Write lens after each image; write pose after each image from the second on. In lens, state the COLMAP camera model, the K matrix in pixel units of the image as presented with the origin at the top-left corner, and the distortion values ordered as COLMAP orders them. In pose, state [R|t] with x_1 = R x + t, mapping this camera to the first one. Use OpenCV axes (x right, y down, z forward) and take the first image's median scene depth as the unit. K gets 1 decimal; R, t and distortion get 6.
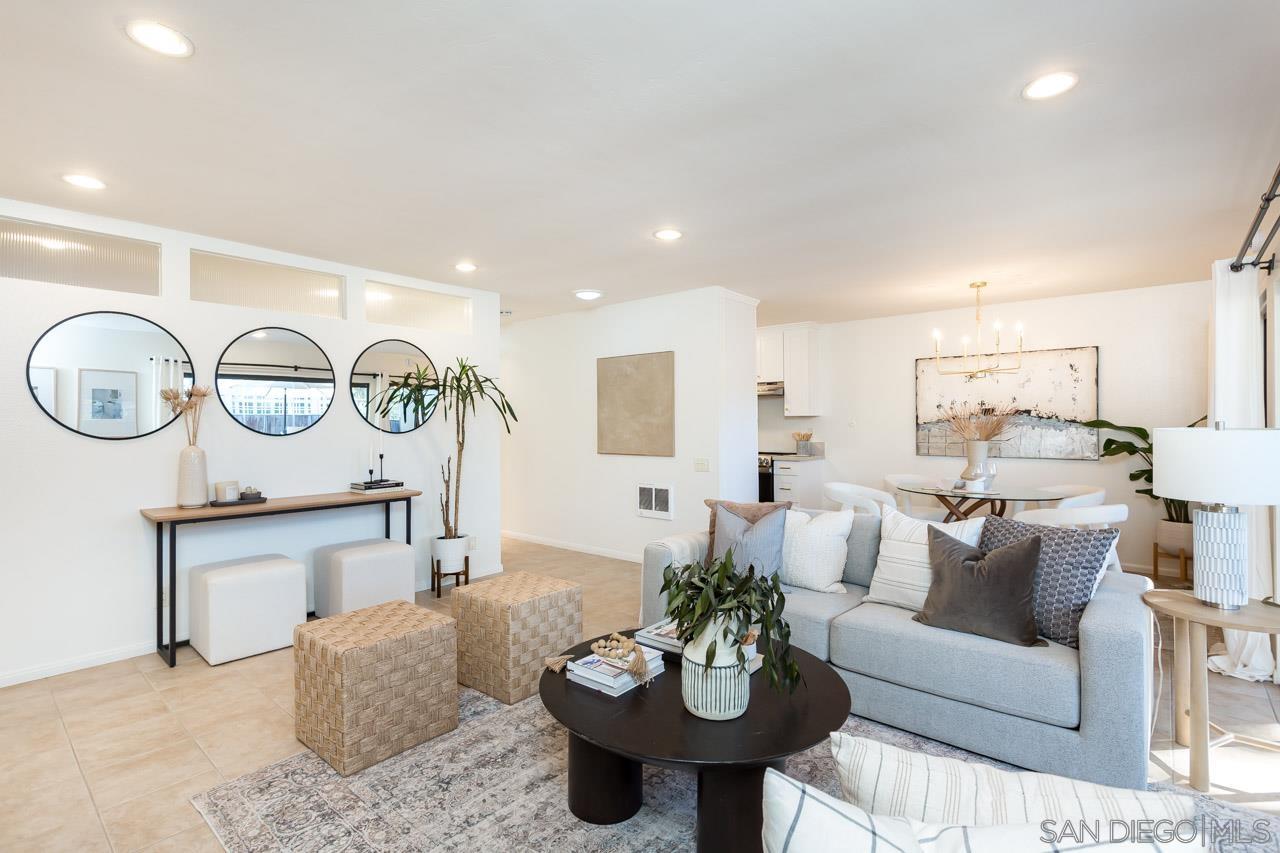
lens RADIAL K [[601.7, 0, 638.7], [0, 601.7, 422.3], [0, 0, 1]] dist [-0.005866, -0.000506]
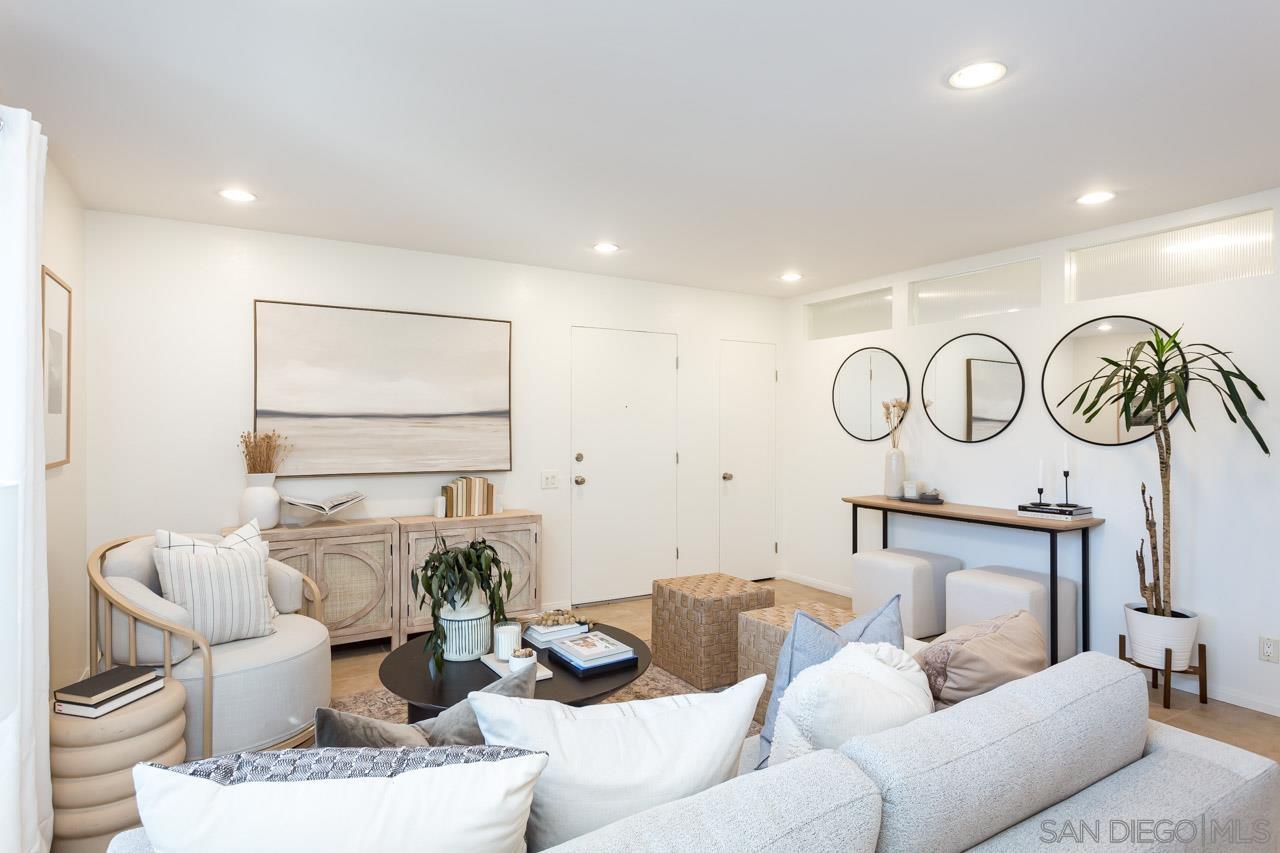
lens RADIAL K [[672.0, 0, 618.4], [0, 672.0, 425.8], [0, 0, 1]] dist [-0.007318, 0.002823]
pose [[-0.325068, 0.009639, -0.945642, 0.472781], [0.002584, 0.999953, 0.009305, -0.012166], [0.945687, 0.000581, -0.325077, 0.603804]]
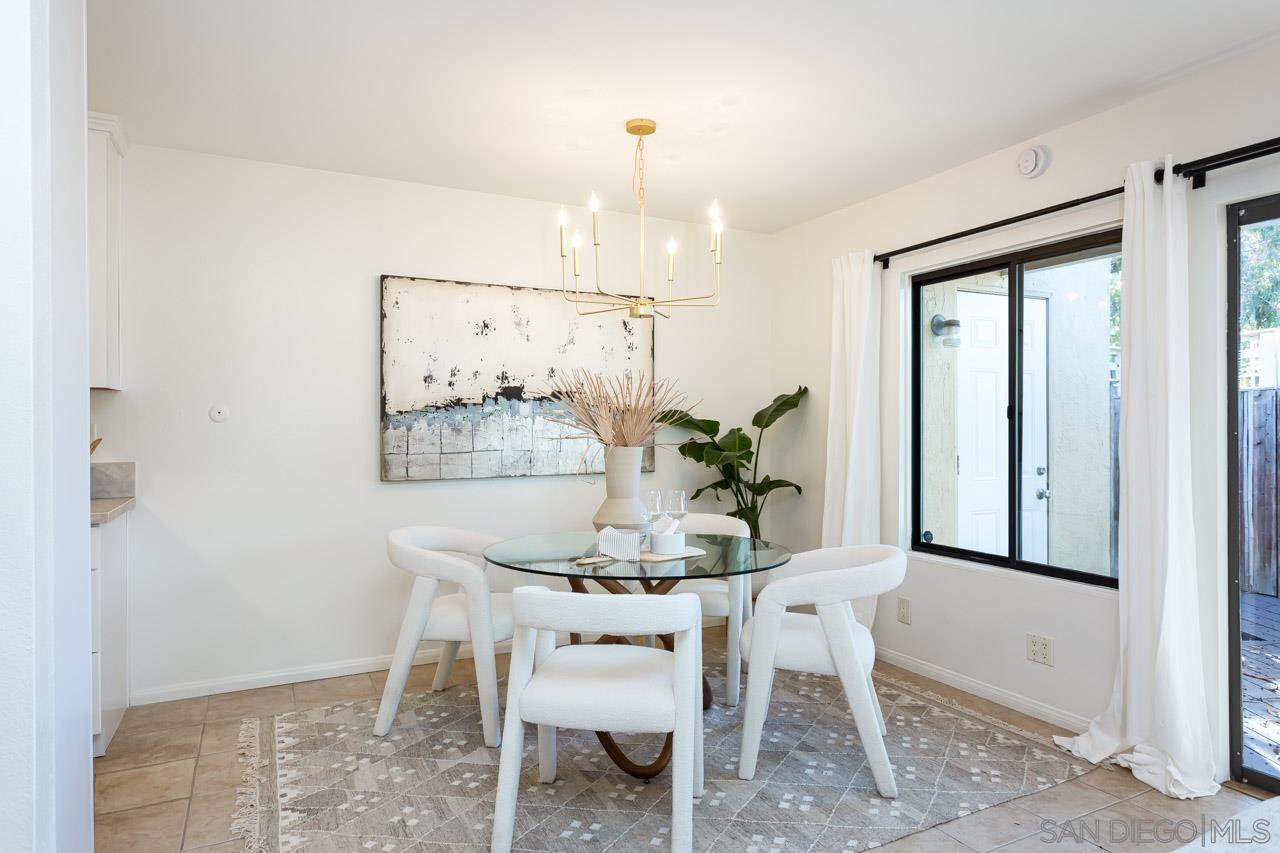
lens RADIAL K [[739.1, 0, 633.1], [0, 739.1, 422.9], [0, 0, 1]] dist [-0.012730, 0.007845]
pose [[0.376061, 0.003017, 0.926590, 0.006113], [-0.003672, 0.999992, -0.001766, 0.011456], [-0.926588, -0.002738, 0.376069, 0.718166]]
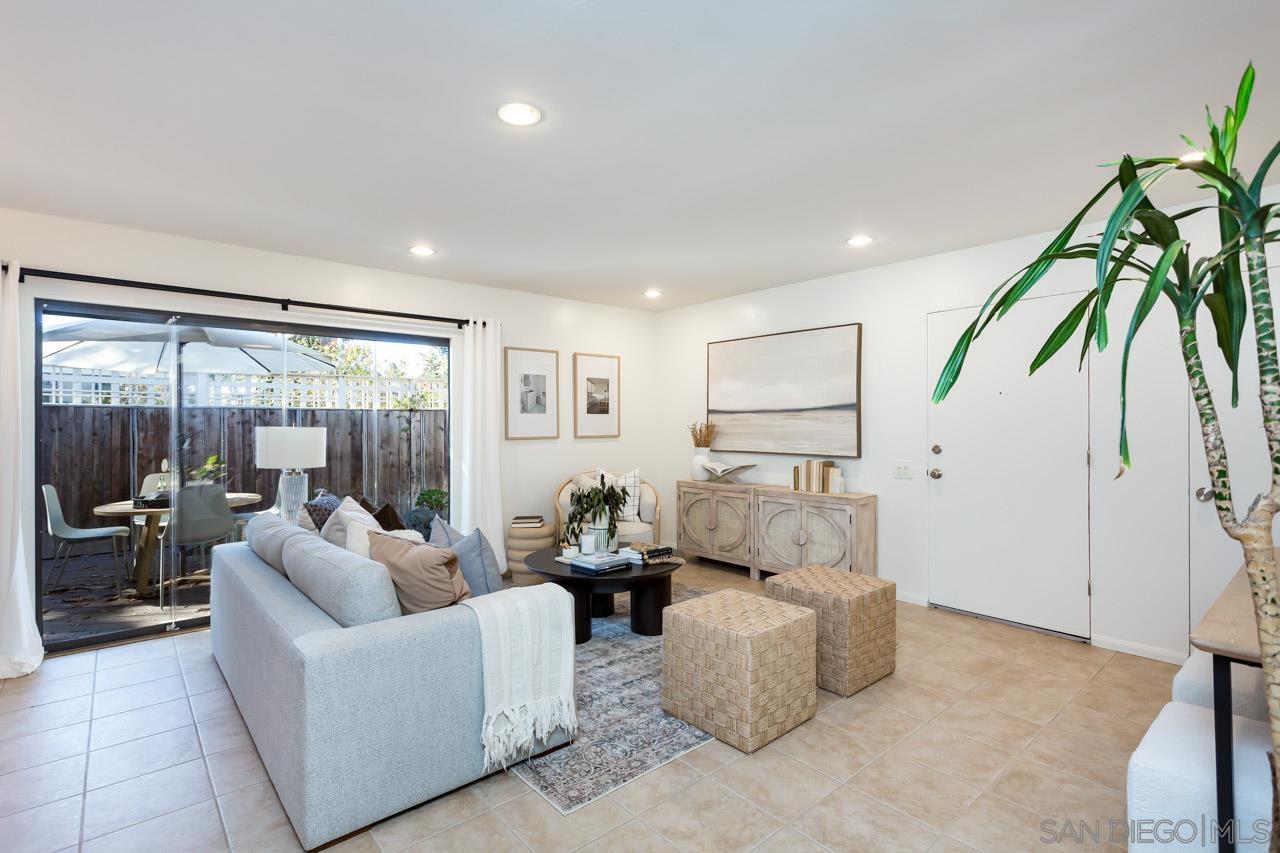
lens RADIAL K [[601.7, 0, 636.7], [0, 601.7, 425.6], [0, 0, 1]] dist [-0.005866, -0.000506]
pose [[-0.989882, 0.009812, 0.141554, -0.099705], [0.009384, 0.999949, -0.003694, 0.007486], [-0.141583, -0.002329, -0.989924, 1.075310]]
